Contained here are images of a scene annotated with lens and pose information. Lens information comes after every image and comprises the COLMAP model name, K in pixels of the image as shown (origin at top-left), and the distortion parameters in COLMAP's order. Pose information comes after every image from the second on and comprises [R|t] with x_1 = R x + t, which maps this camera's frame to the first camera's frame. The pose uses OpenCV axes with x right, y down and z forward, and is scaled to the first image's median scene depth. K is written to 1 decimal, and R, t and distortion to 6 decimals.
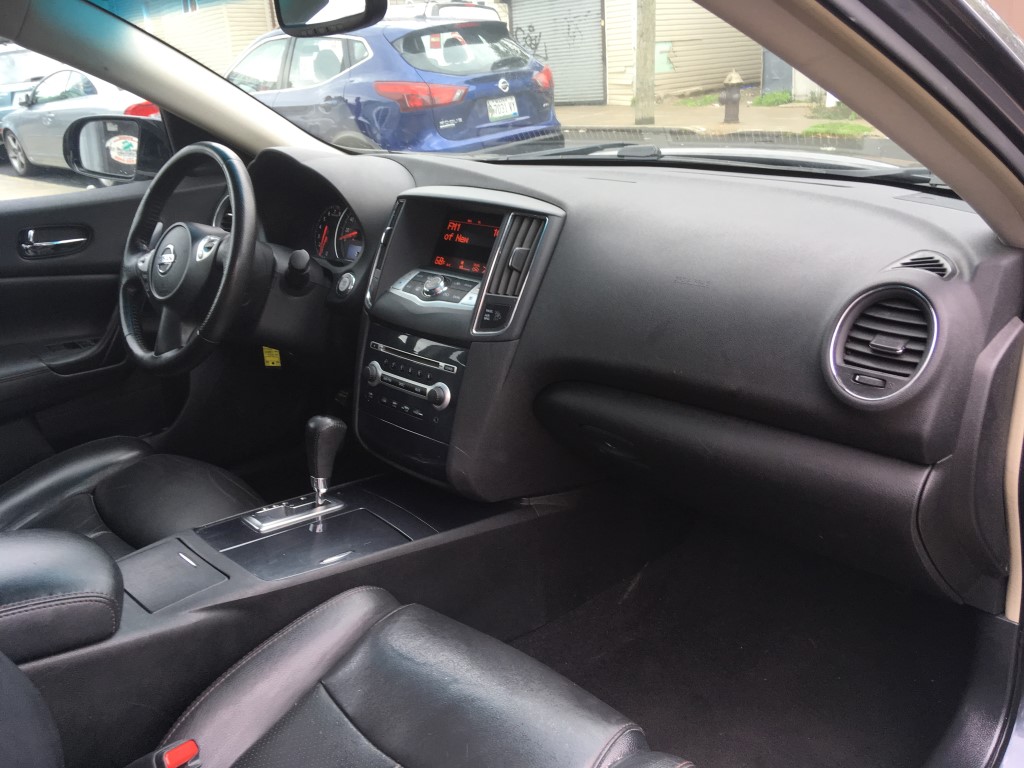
lens RADIAL K [[868.0, 0, 512.2], [0, 868.0, 379.0], [0, 0, 1]] dist [0.098538, -0.152287]
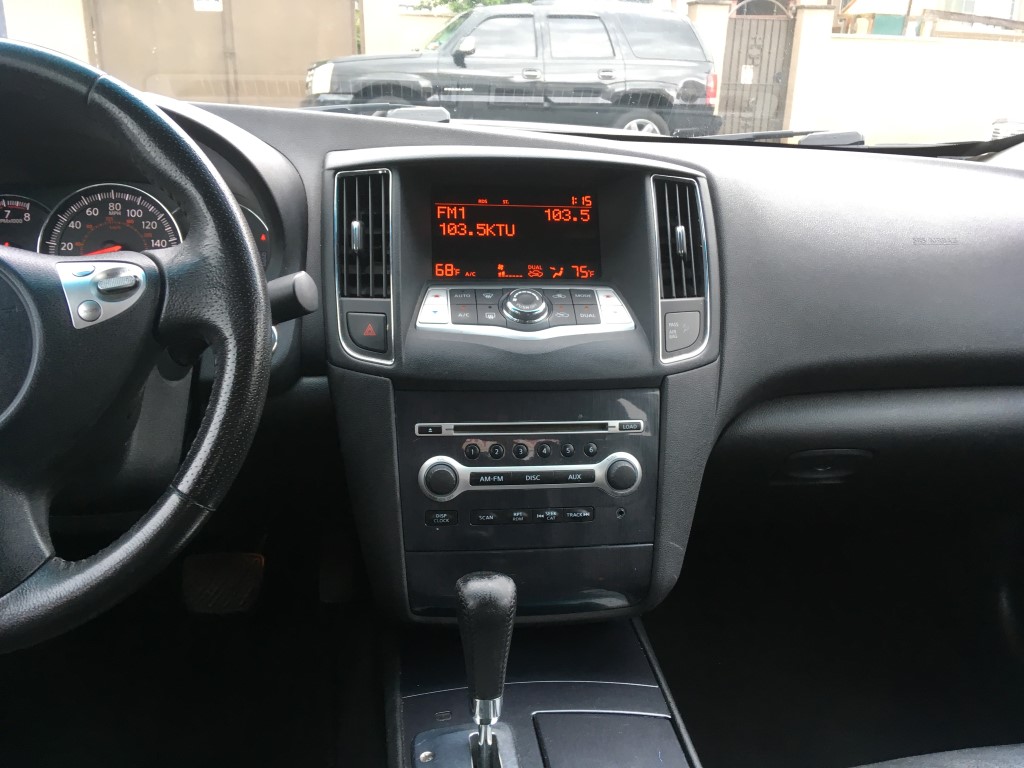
lens RADIAL K [[868.0, 0, 502.5], [0, 868.0, 383.4], [0, 0, 1]] dist [0.098538, -0.152287]
pose [[0.616193, -0.199502, 0.761909, -0.569418], [0.206835, 0.974422, 0.087870, -0.110776], [-0.759951, 0.103445, 0.641696, 0.629008]]
